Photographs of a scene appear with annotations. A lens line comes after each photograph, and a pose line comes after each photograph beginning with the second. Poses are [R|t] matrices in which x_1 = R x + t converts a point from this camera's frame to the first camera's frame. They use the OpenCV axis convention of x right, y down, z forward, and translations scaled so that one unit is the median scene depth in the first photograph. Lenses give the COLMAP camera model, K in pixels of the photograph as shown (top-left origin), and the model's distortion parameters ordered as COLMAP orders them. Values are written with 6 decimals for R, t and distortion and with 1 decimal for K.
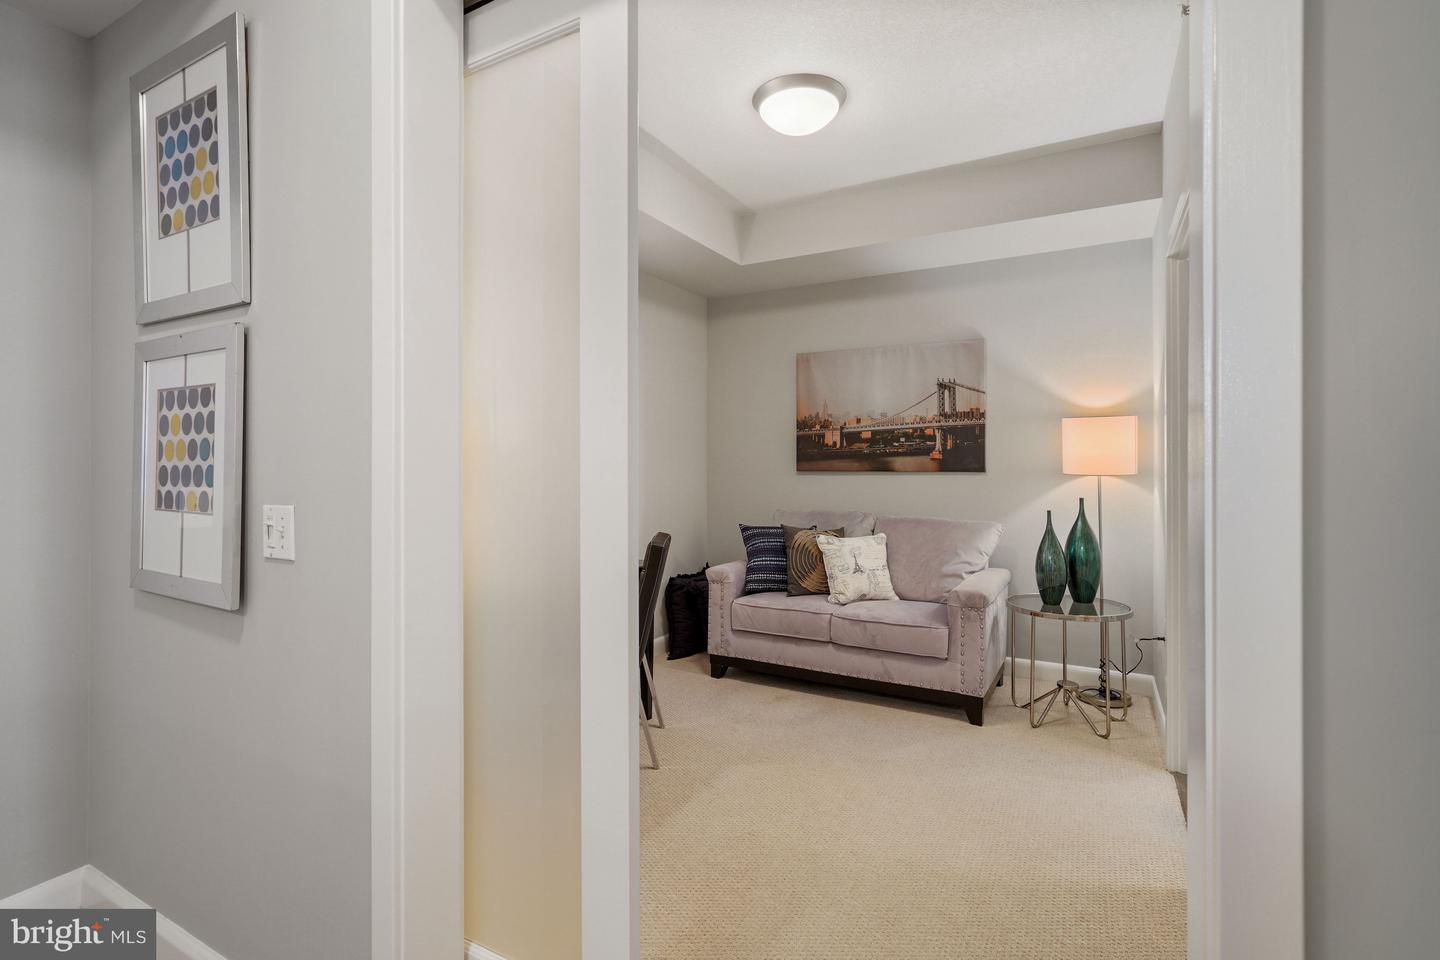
lens RADIAL K [[647.4, 0, 714.6], [0, 647.4, 473.3], [0, 0, 1]] dist [-0.007707, 0.002413]
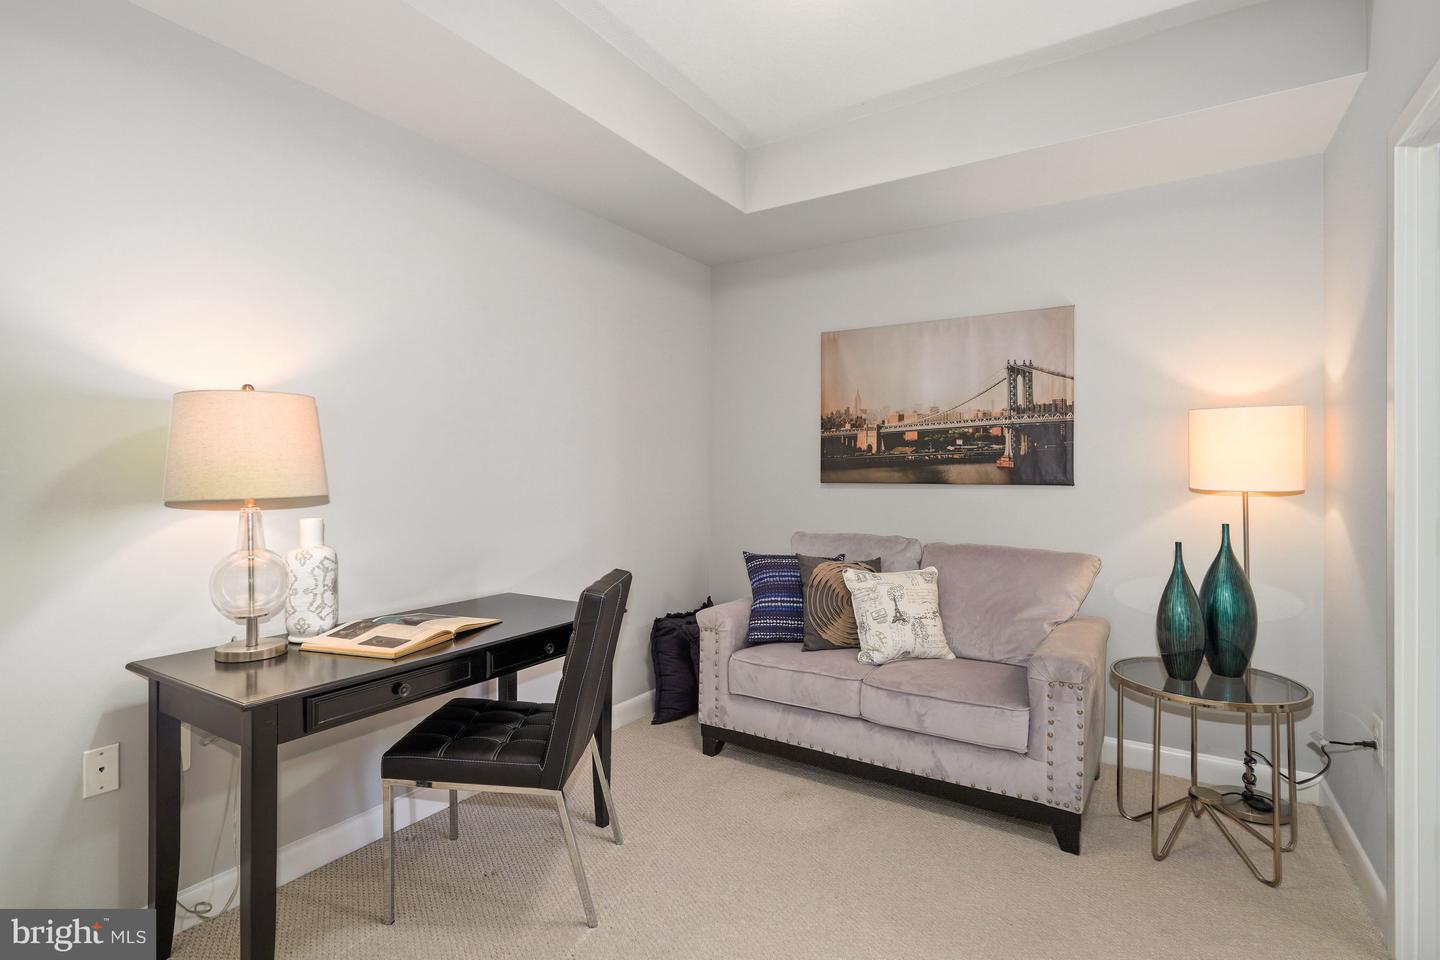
lens RADIAL K [[647.4, 0, 725.7], [0, 647.4, 481.8], [0, 0, 1]] dist [-0.007707, 0.002413]
pose [[0.998782, 0.004390, -0.049151, 0.058802], [-0.004521, 0.999987, -0.002542, -0.002492], [0.049139, 0.002761, 0.998788, 0.248958]]
